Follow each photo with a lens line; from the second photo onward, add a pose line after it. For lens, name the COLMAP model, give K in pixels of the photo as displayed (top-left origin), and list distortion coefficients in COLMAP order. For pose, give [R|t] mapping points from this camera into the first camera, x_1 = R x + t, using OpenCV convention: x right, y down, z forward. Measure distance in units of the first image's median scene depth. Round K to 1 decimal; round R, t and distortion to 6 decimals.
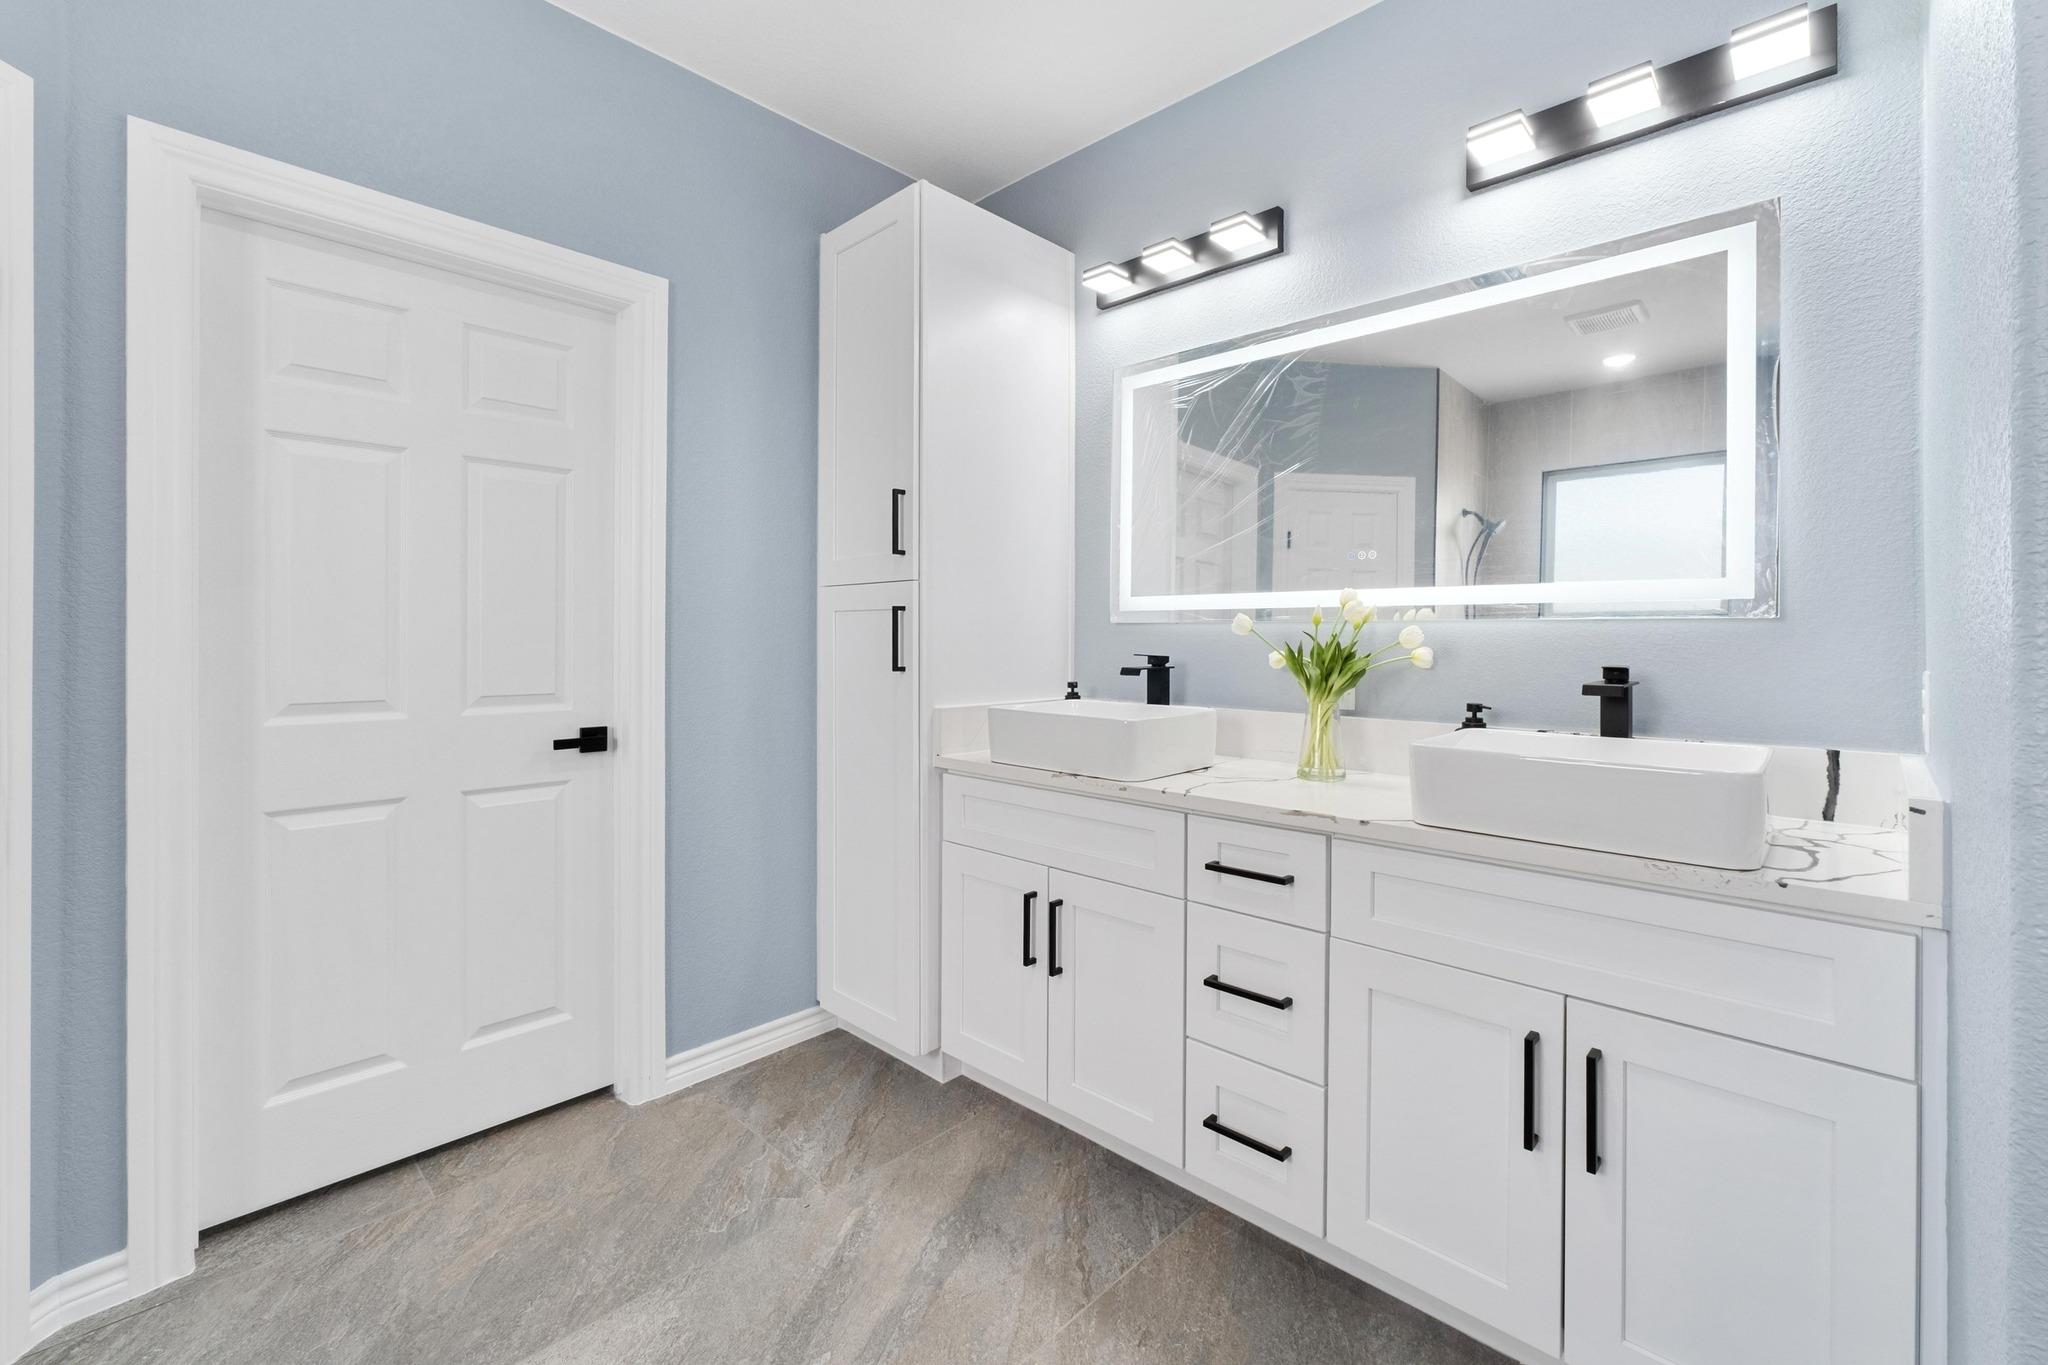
lens RADIAL K [[842.3, 0, 1027.2], [0, 842.3, 653.9], [0, 0, 1]] dist [-0.042850, 0.000208]
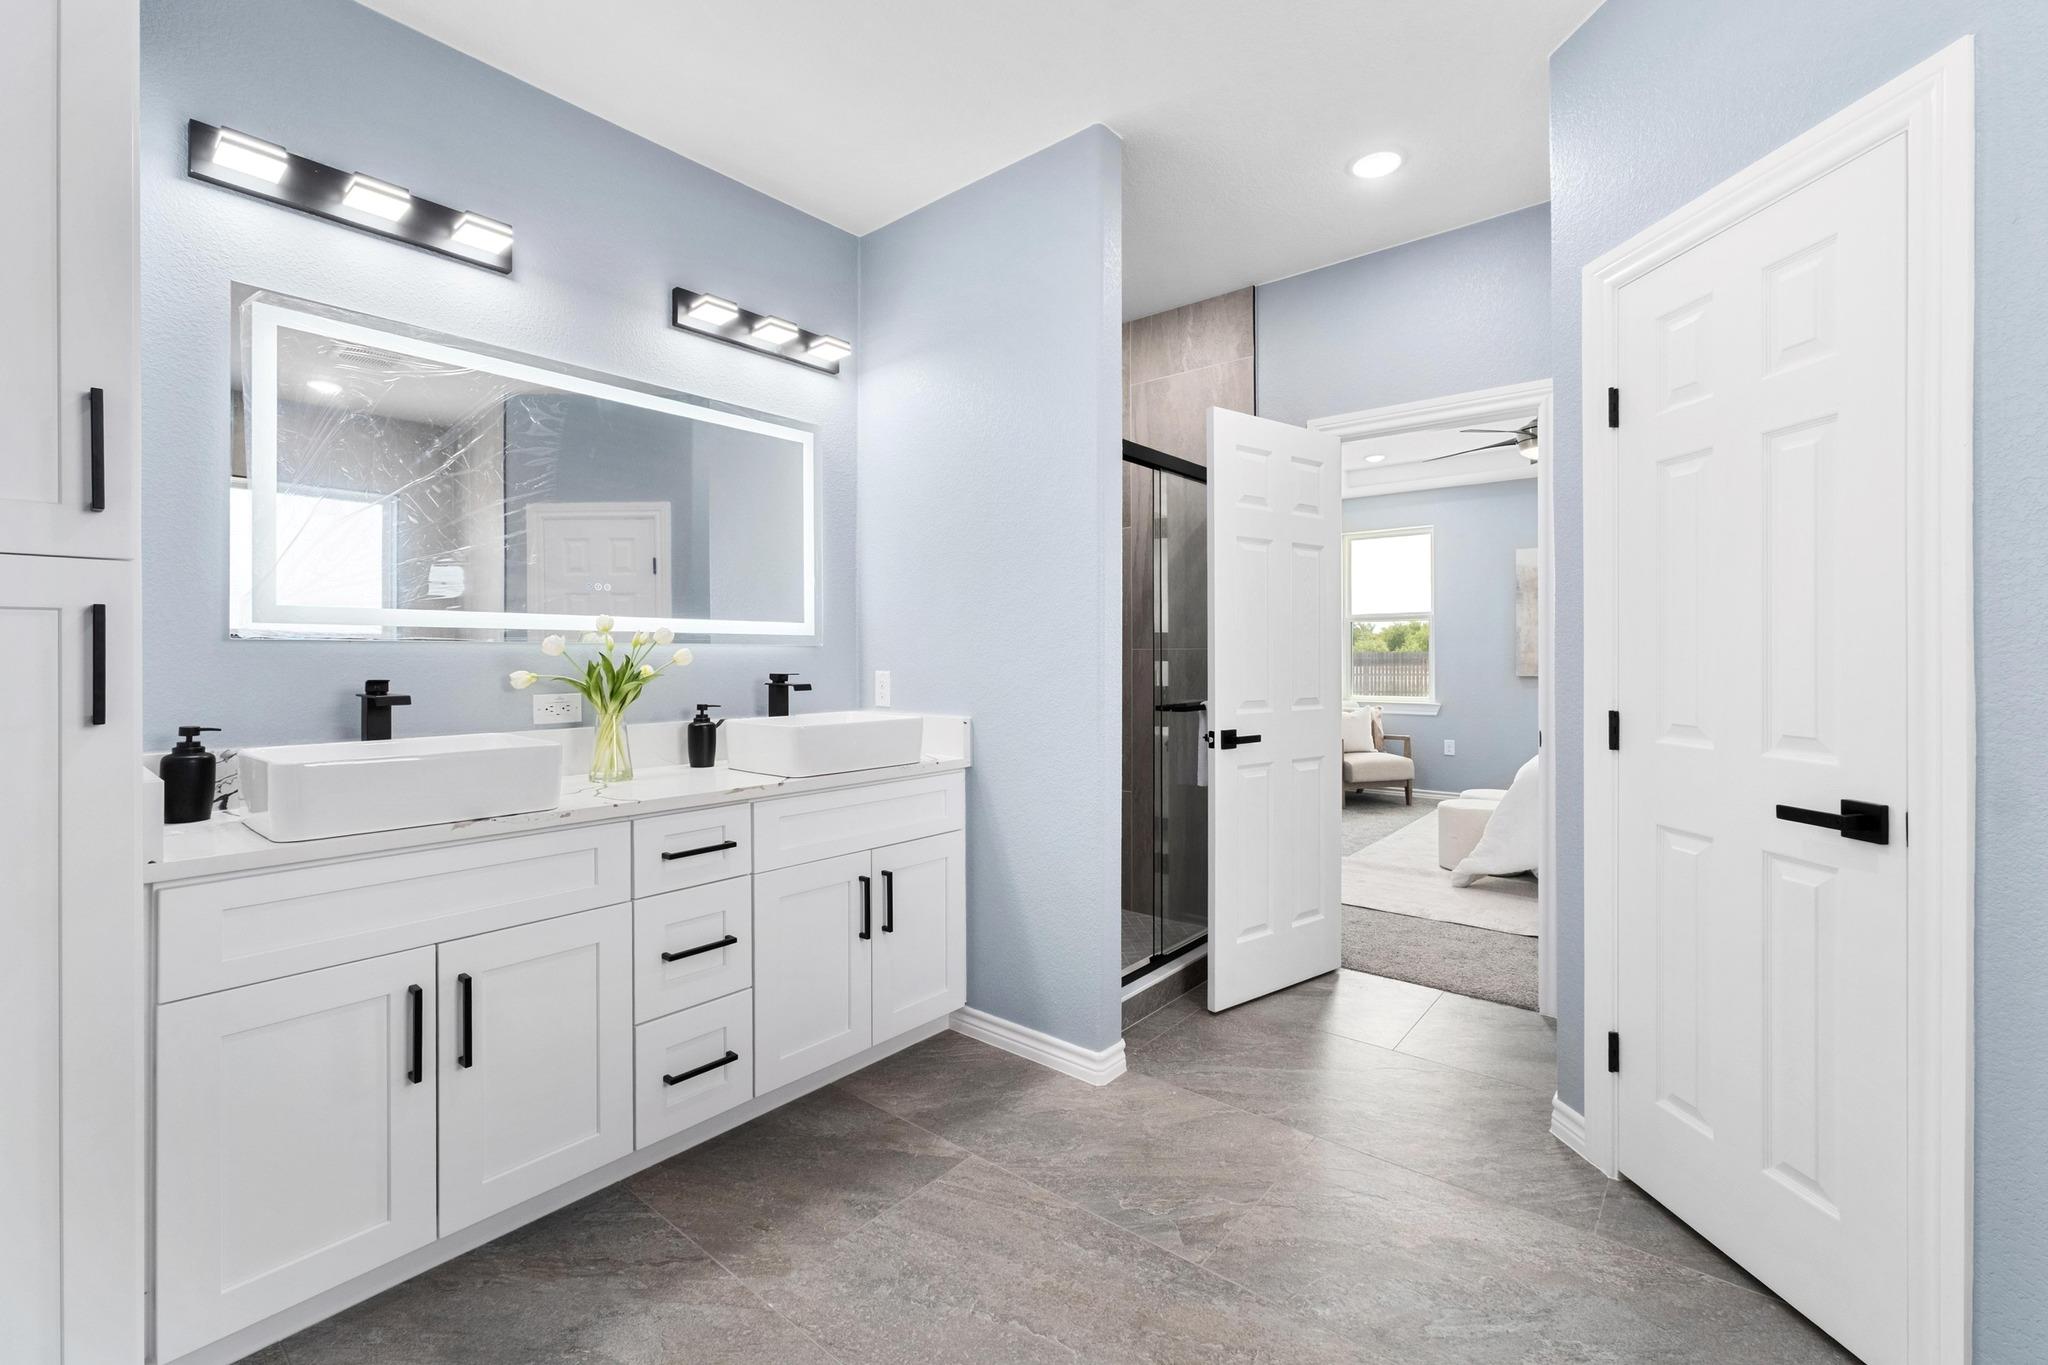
lens RADIAL K [[864.9, 0, 1031.9], [0, 864.9, 649.4], [0, 0, 1]] dist [0.000707, 0.000542]
pose [[-0.074215, -0.002981, 0.997238, -0.906151], [0.007231, 0.999968, 0.003527, -0.031542], [-0.997216, 0.007473, -0.074191, 0.515433]]
